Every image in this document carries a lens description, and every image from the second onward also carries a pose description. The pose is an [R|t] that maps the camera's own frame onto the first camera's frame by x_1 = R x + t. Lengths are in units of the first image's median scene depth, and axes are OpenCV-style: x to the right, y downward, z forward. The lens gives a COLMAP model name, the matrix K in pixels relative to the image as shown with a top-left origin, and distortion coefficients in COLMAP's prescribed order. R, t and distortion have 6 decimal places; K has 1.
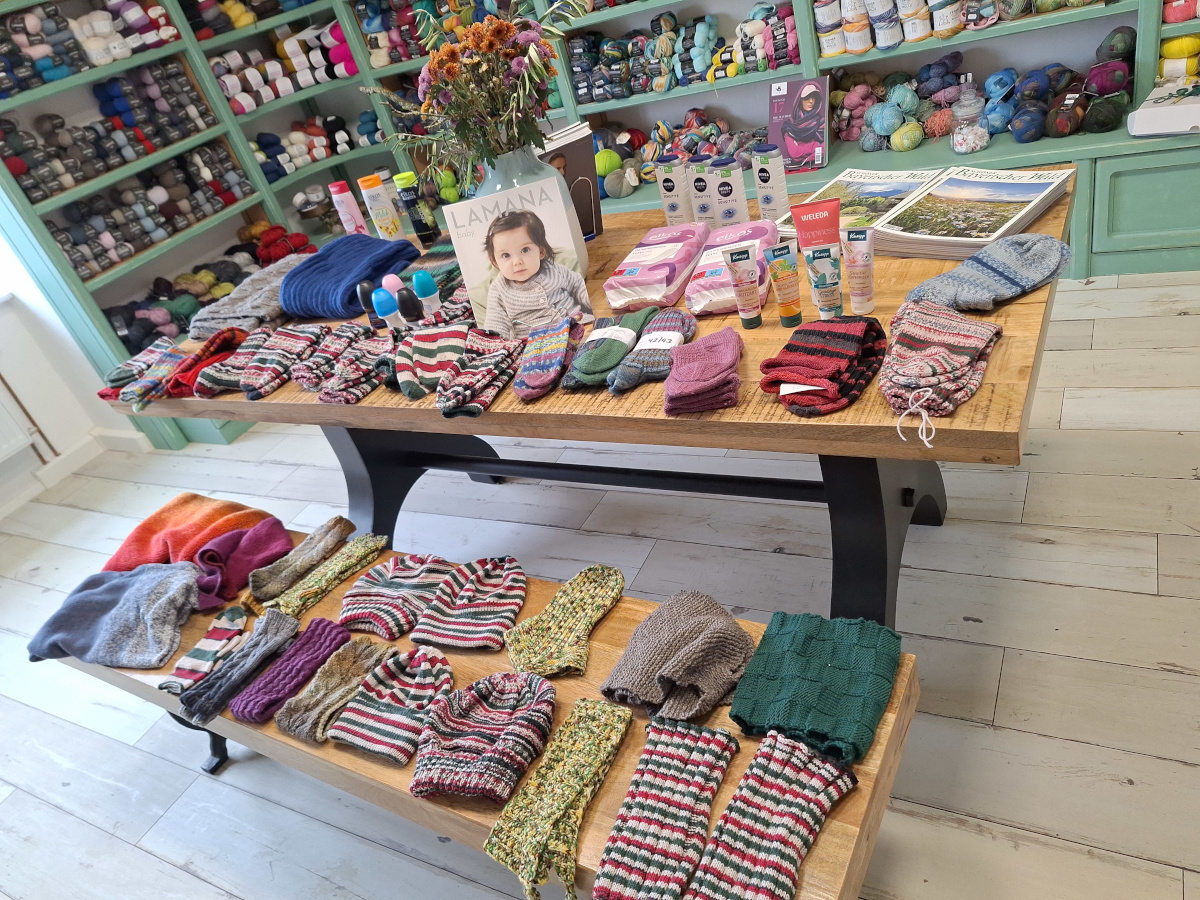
lens RADIAL K [[826.7, 0, 614.9], [0, 826.7, 445.8], [0, 0, 1]] dist [0.069202, -0.070694]
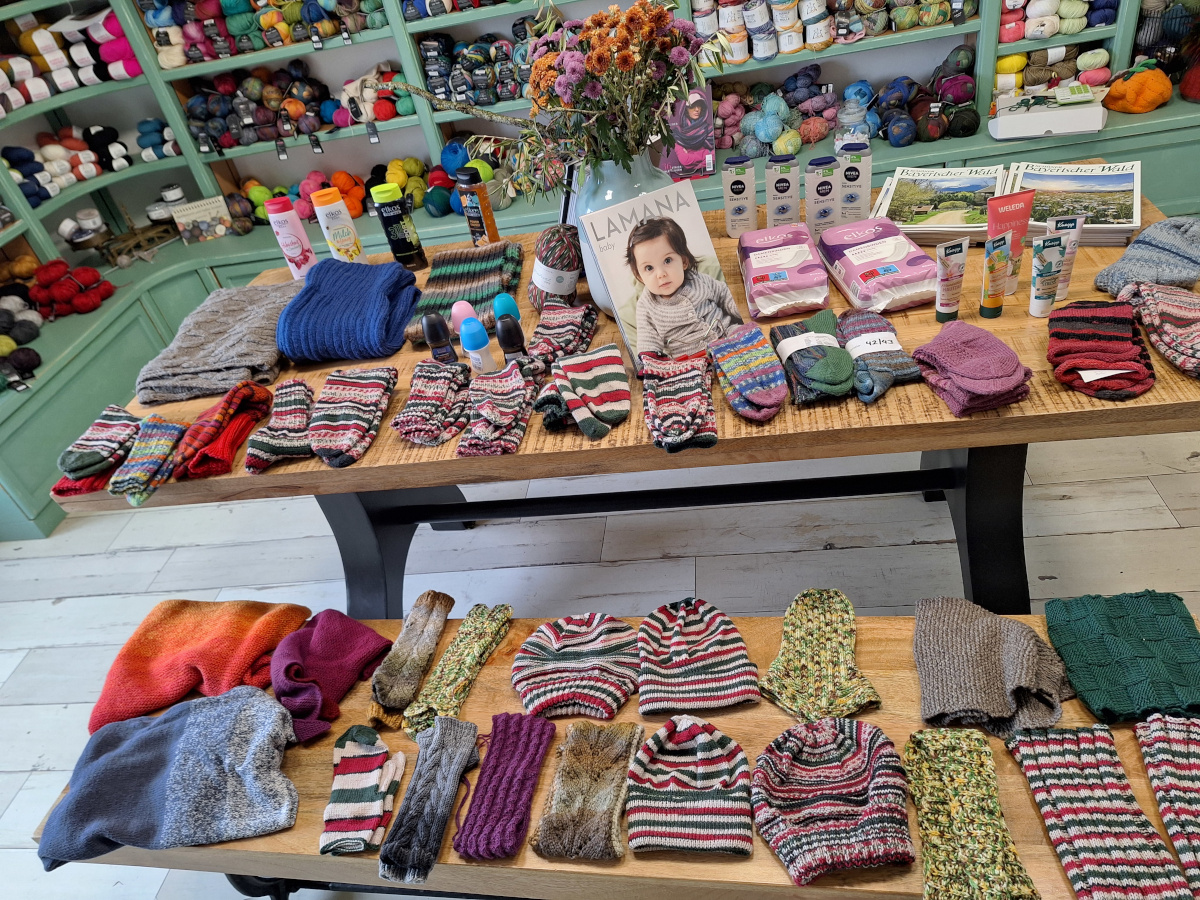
lens RADIAL K [[826.7, 0, 591.1], [0, 826.7, 450.1], [0, 0, 1]] dist [0.069202, -0.070694]
pose [[0.934945, -0.128476, 0.330714, -0.432126], [0.132881, 0.991088, 0.009356, -0.042404], [-0.328969, 0.035199, 0.943685, 0.150869]]
